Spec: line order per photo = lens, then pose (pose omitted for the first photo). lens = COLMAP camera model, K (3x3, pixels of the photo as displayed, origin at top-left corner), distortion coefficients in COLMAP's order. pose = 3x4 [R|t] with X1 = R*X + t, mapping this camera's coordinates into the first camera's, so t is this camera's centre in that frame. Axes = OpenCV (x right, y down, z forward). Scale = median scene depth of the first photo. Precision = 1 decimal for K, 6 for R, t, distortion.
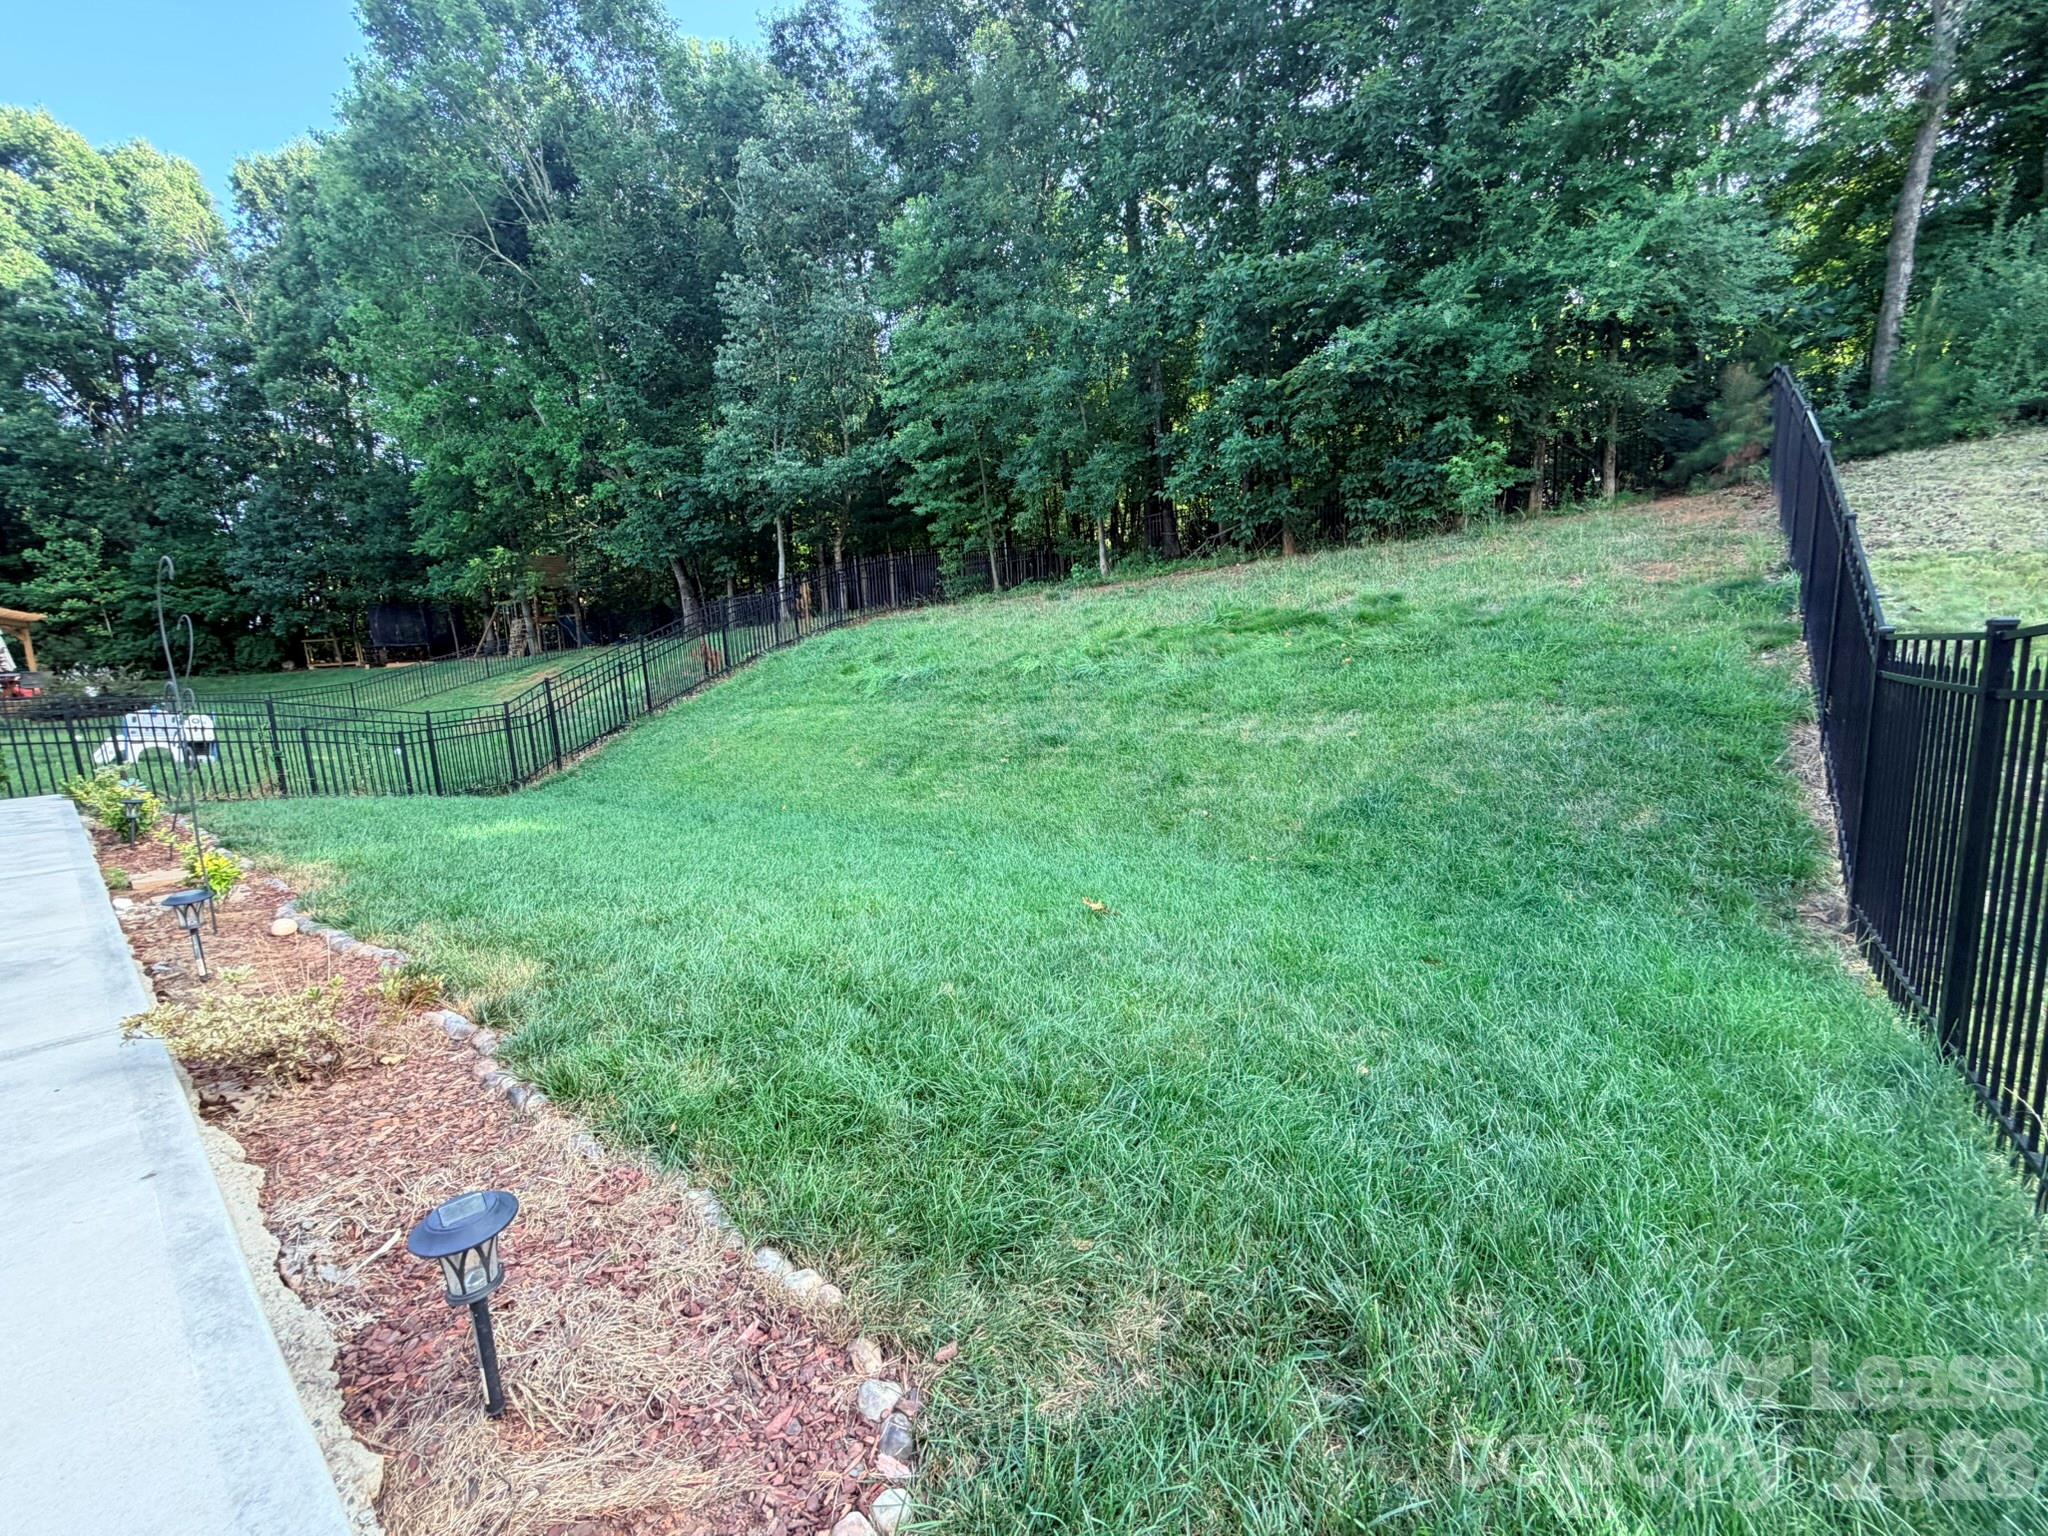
lens RADIAL K [[819.5, 0, 1025.9], [0, 819.5, 769.6], [0, 0, 1]] dist [0.002104, 0.000082]
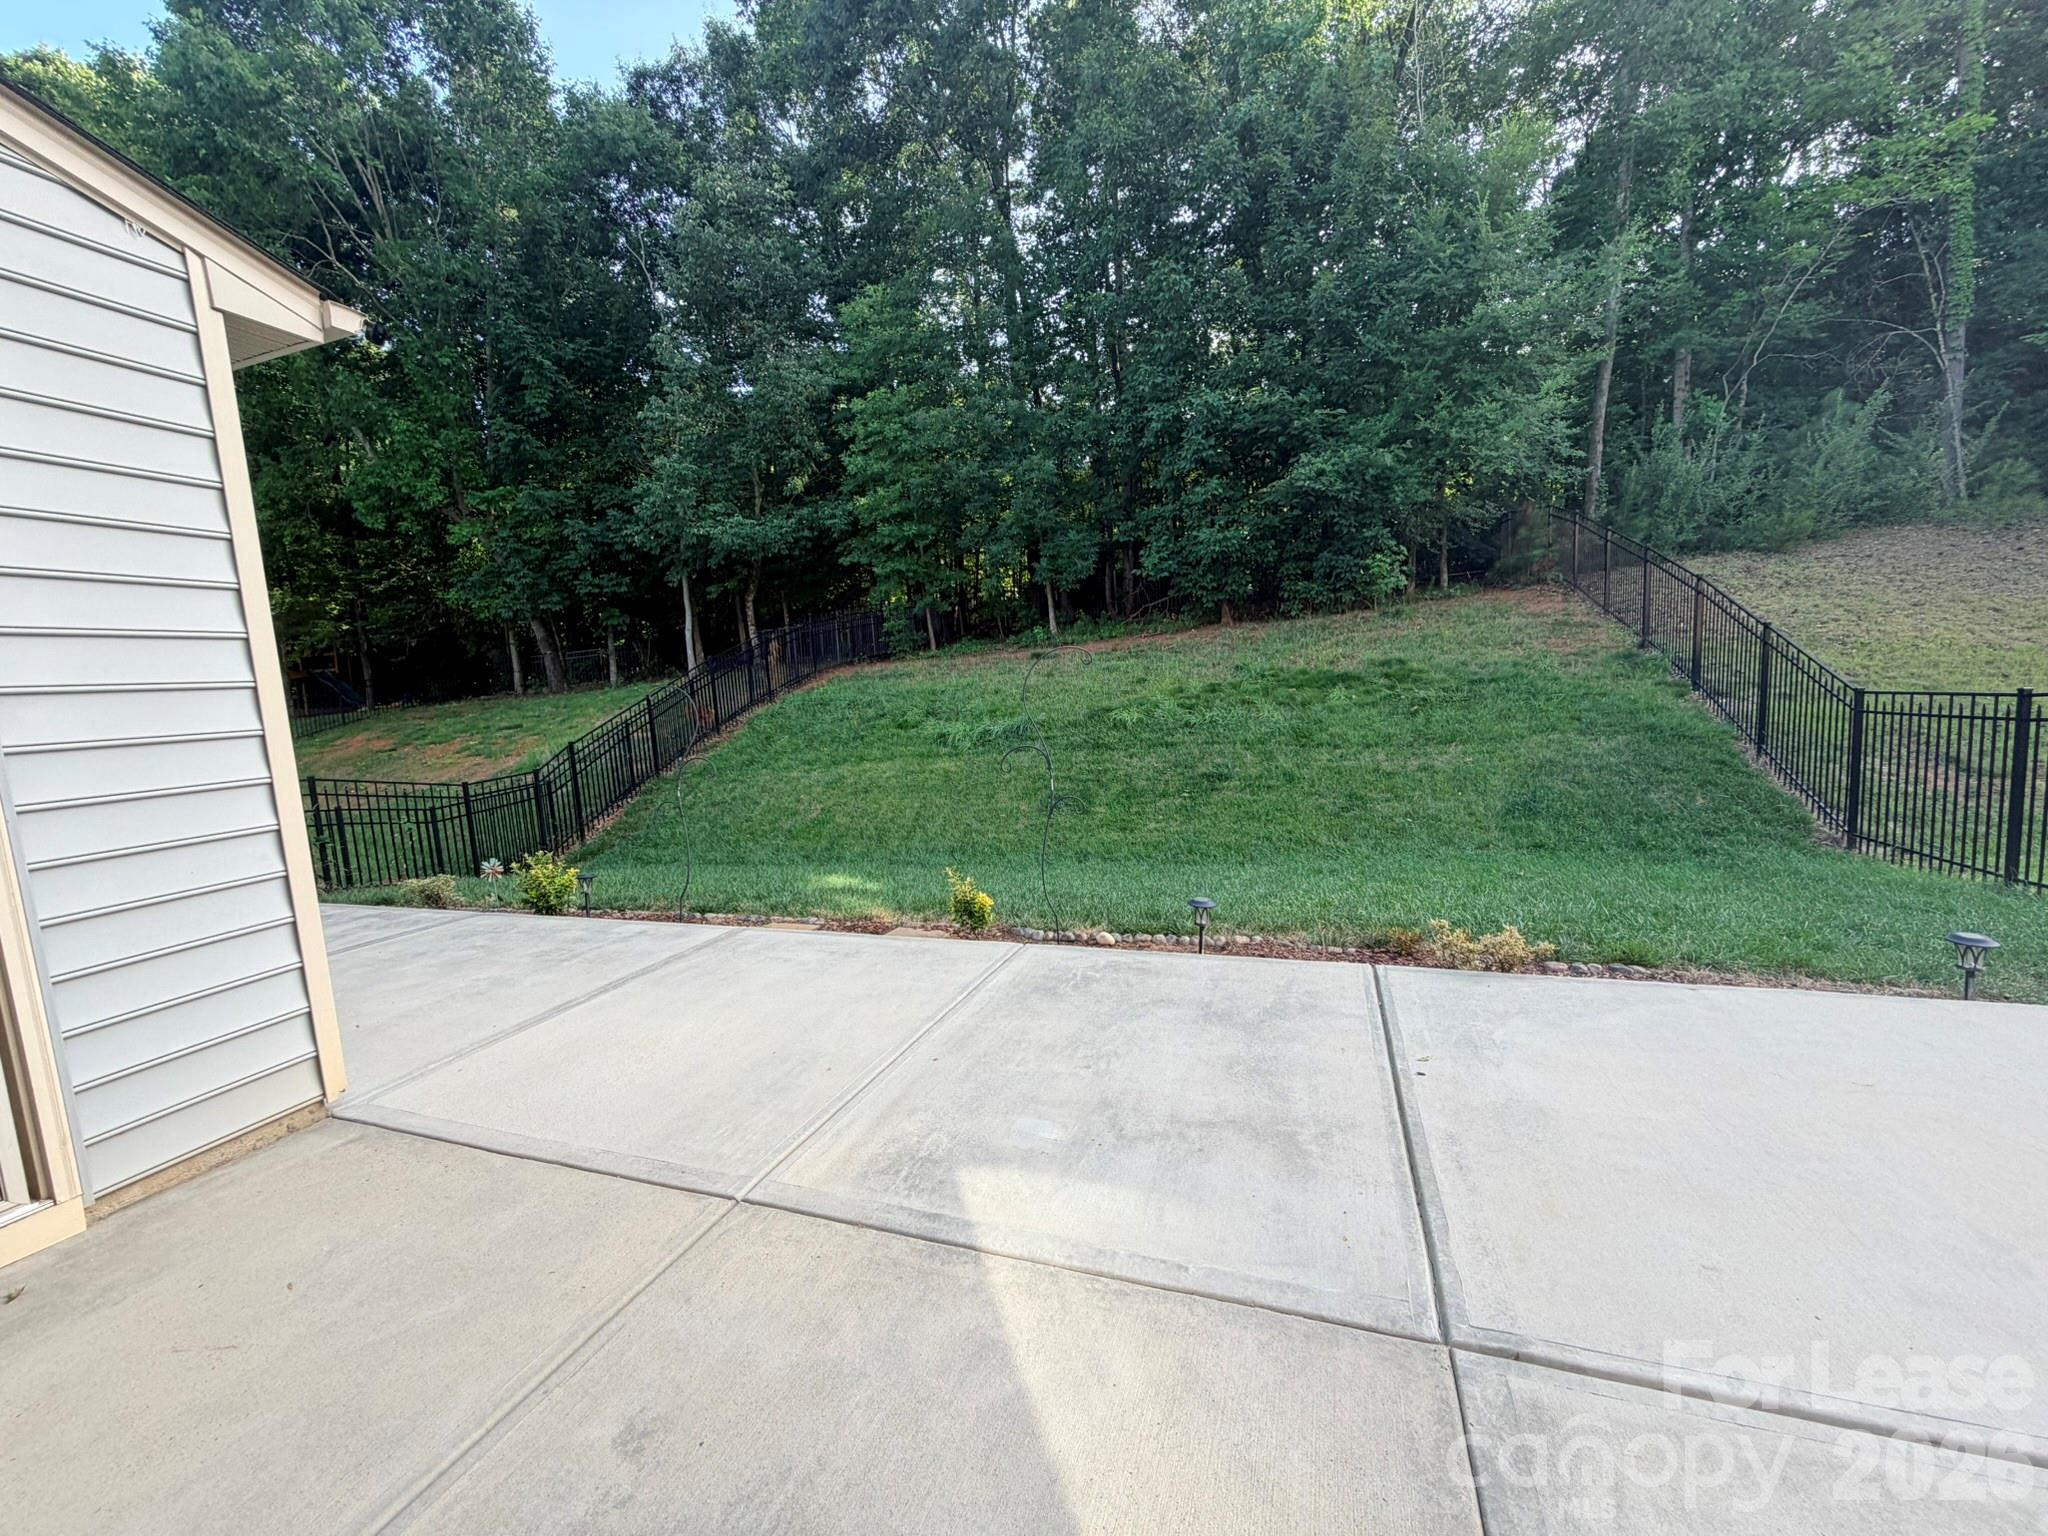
lens RADIAL K [[819.5, 0, 1020.2], [0, 819.5, 769.7], [0, 0, 1]] dist [0.002104, 0.000082]
pose [[0.941585, -0.041296, 0.334235, -0.427542], [0.062552, 0.996629, -0.053079, 0.000466], [-0.330916, 0.070885, 0.940994, -0.031743]]
